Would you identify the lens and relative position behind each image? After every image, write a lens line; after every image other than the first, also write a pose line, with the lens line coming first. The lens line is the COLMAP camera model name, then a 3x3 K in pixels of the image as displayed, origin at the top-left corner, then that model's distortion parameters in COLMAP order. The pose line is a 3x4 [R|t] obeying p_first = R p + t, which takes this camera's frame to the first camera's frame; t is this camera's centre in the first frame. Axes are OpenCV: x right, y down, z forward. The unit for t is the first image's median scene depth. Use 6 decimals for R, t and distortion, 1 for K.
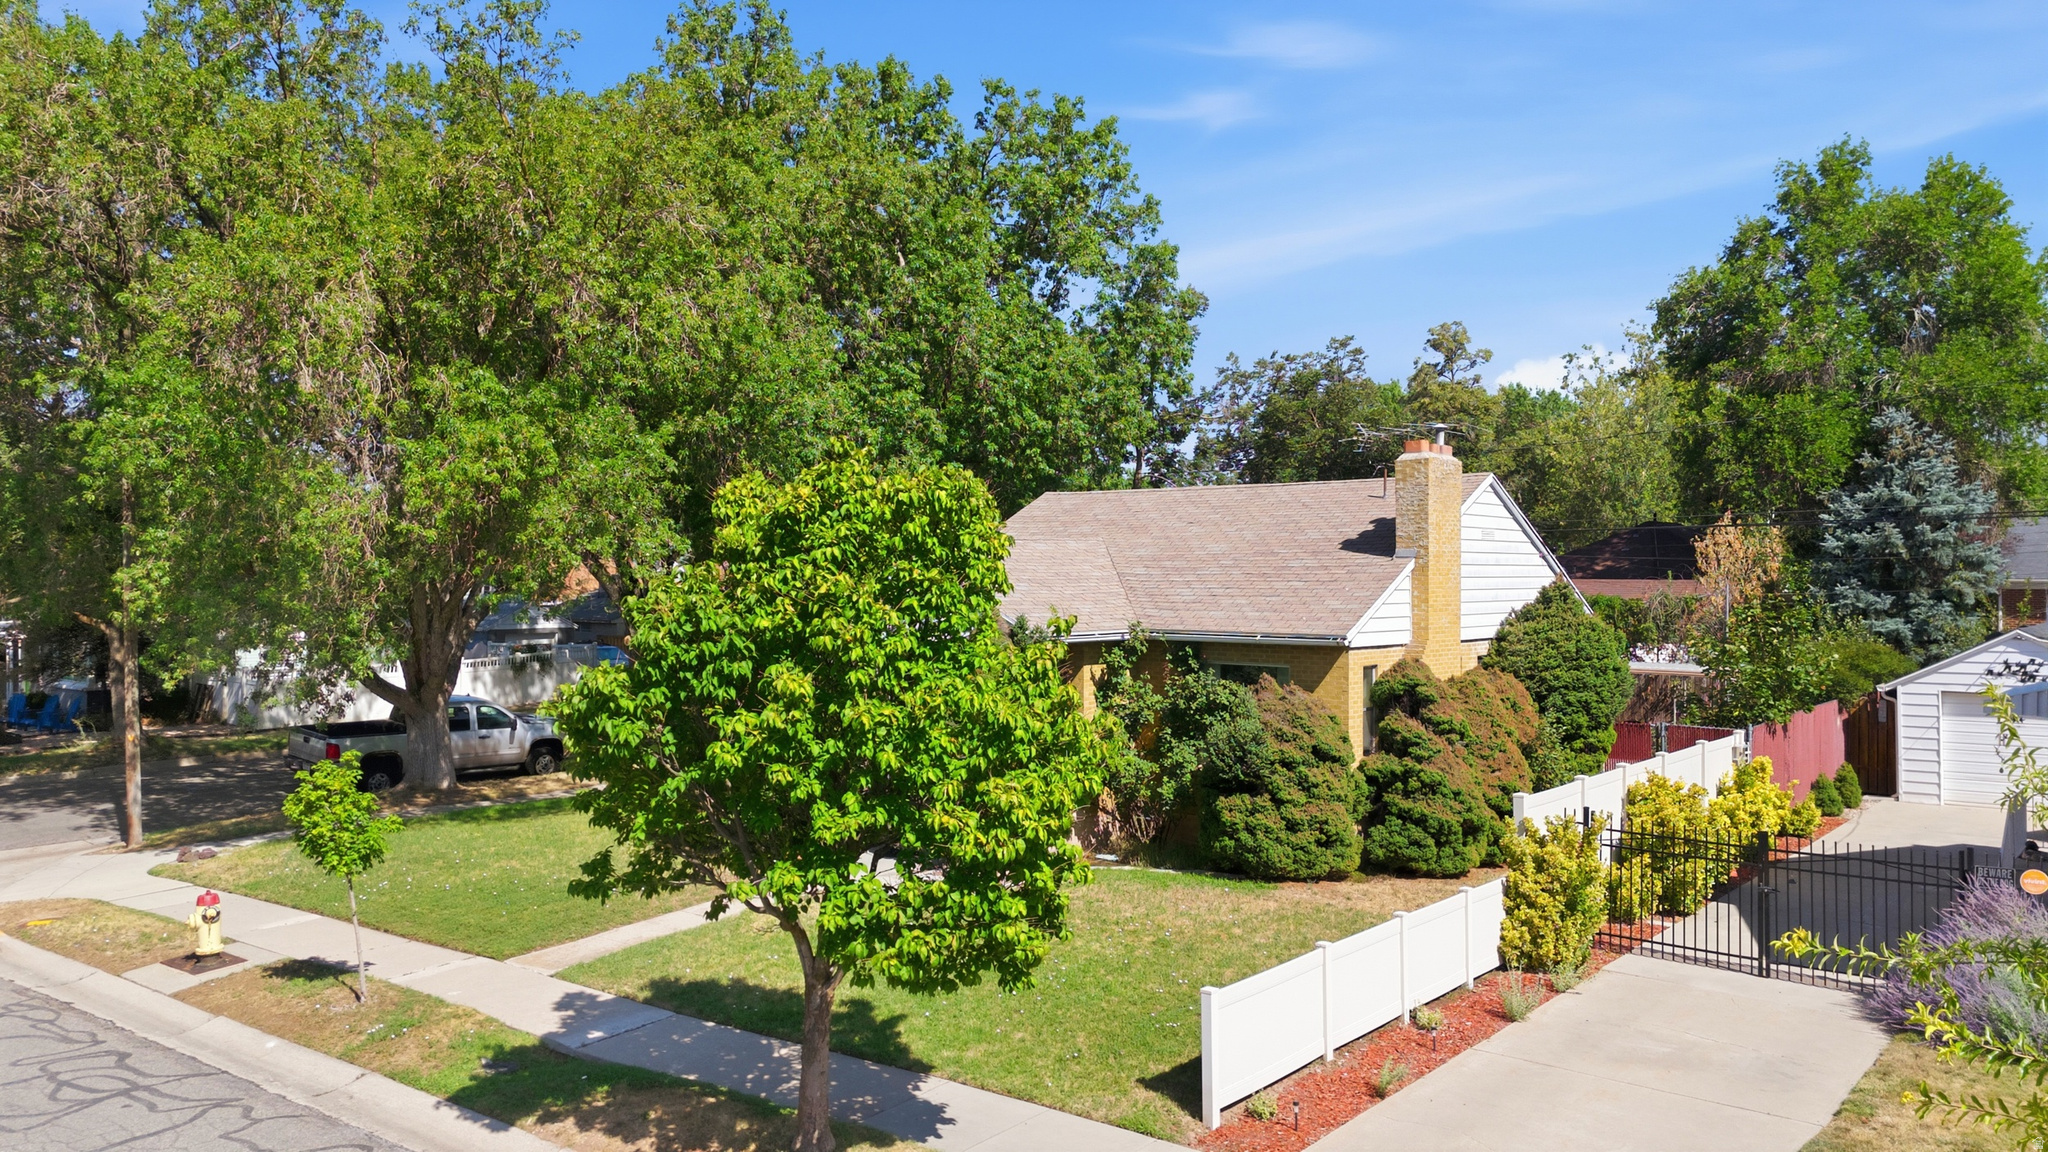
lens RADIAL K [[1517.6, 0, 1024.0], [0, 1517.6, 576.0], [0, 0, 1]] dist [0.016163, 0.000901]
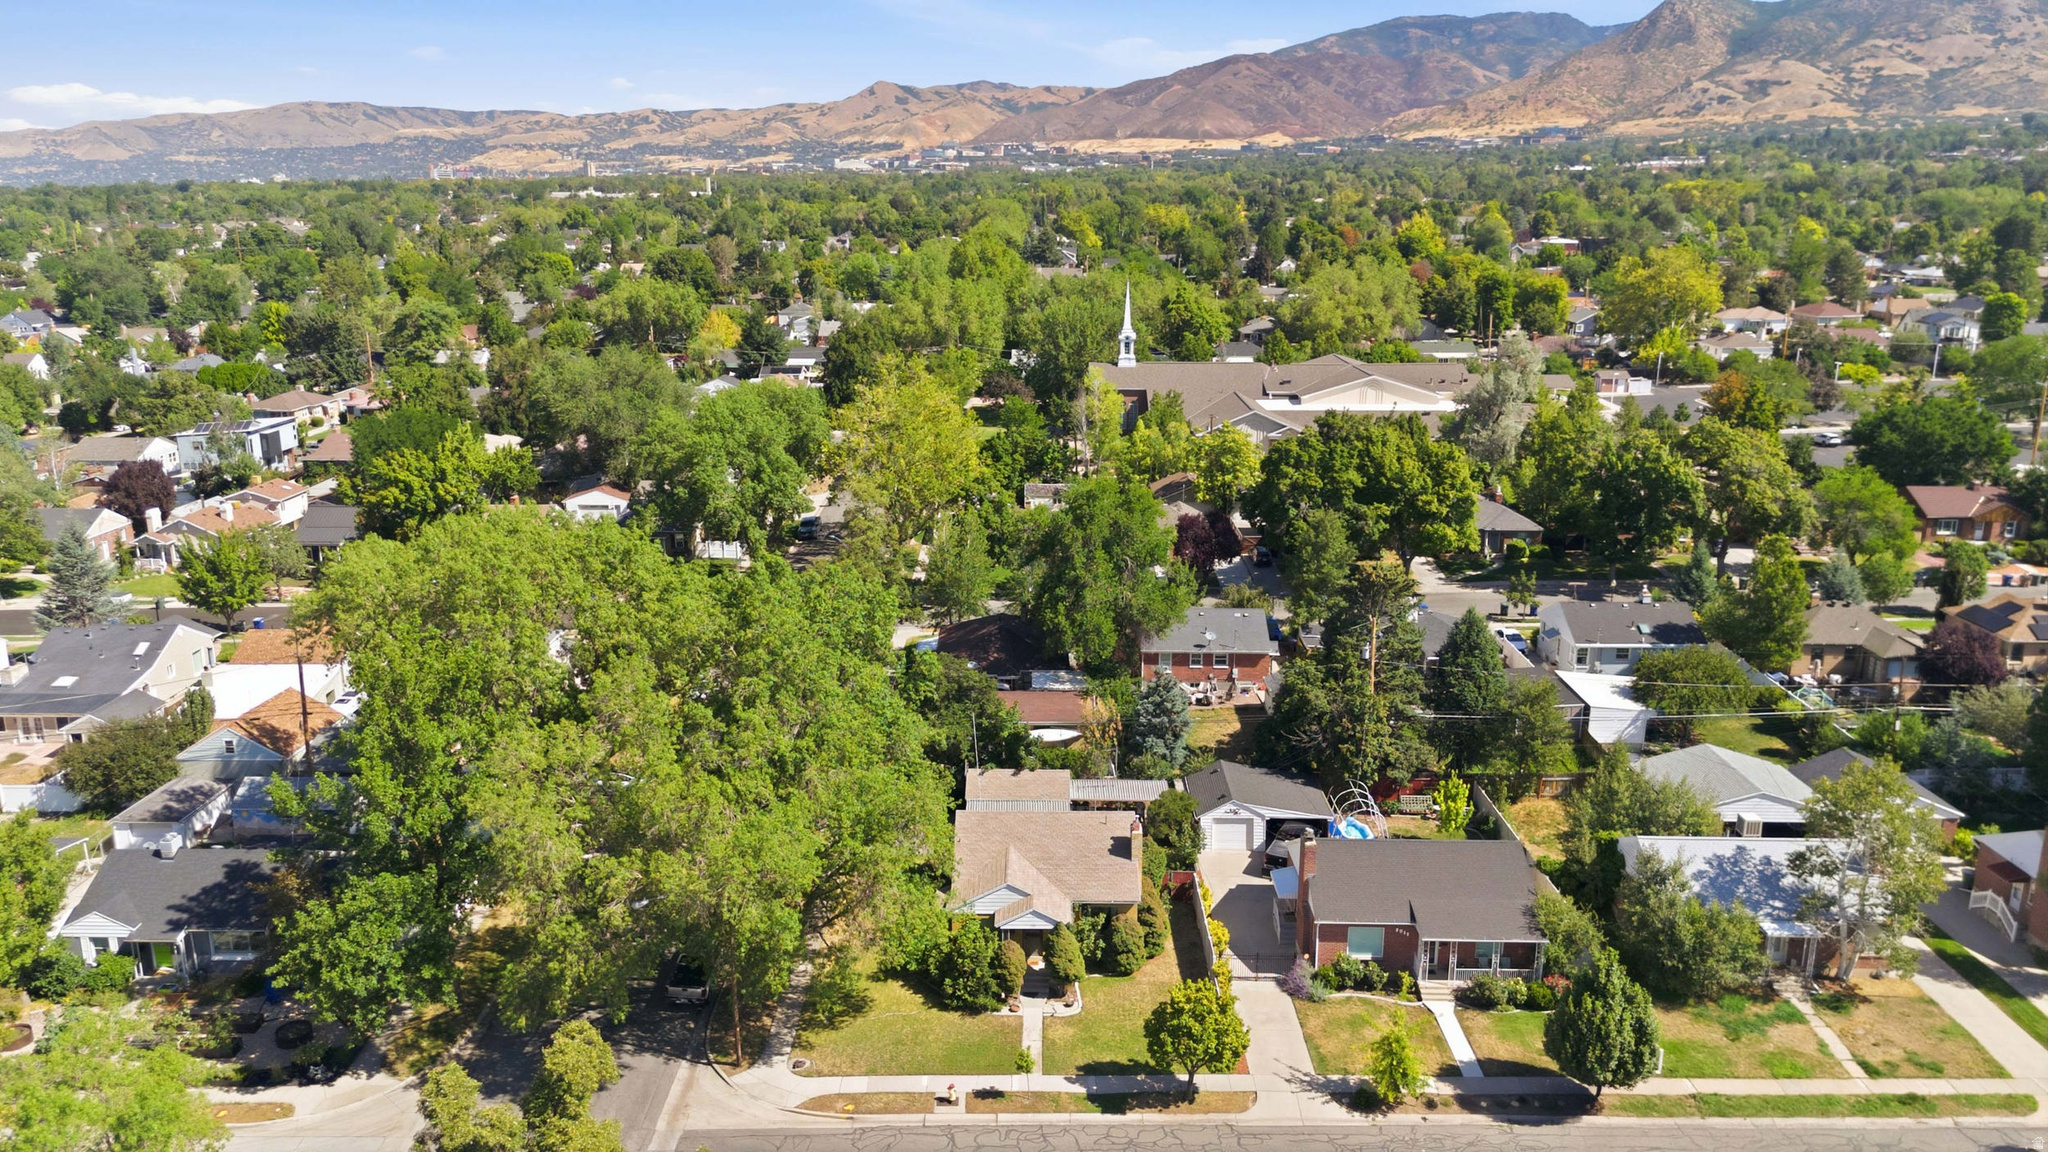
lens RADIAL K [[1500.5, 0, 1024.0], [0, 1500.5, 576.0], [0, 0, 1]] dist [0.065963, -0.058346]
pose [[0.781561, -0.154337, 0.604436, -2.095950], [0.000366, 0.969026, 0.246958, -1.633338], [-0.623829, -0.192792, 0.757409, -1.415651]]
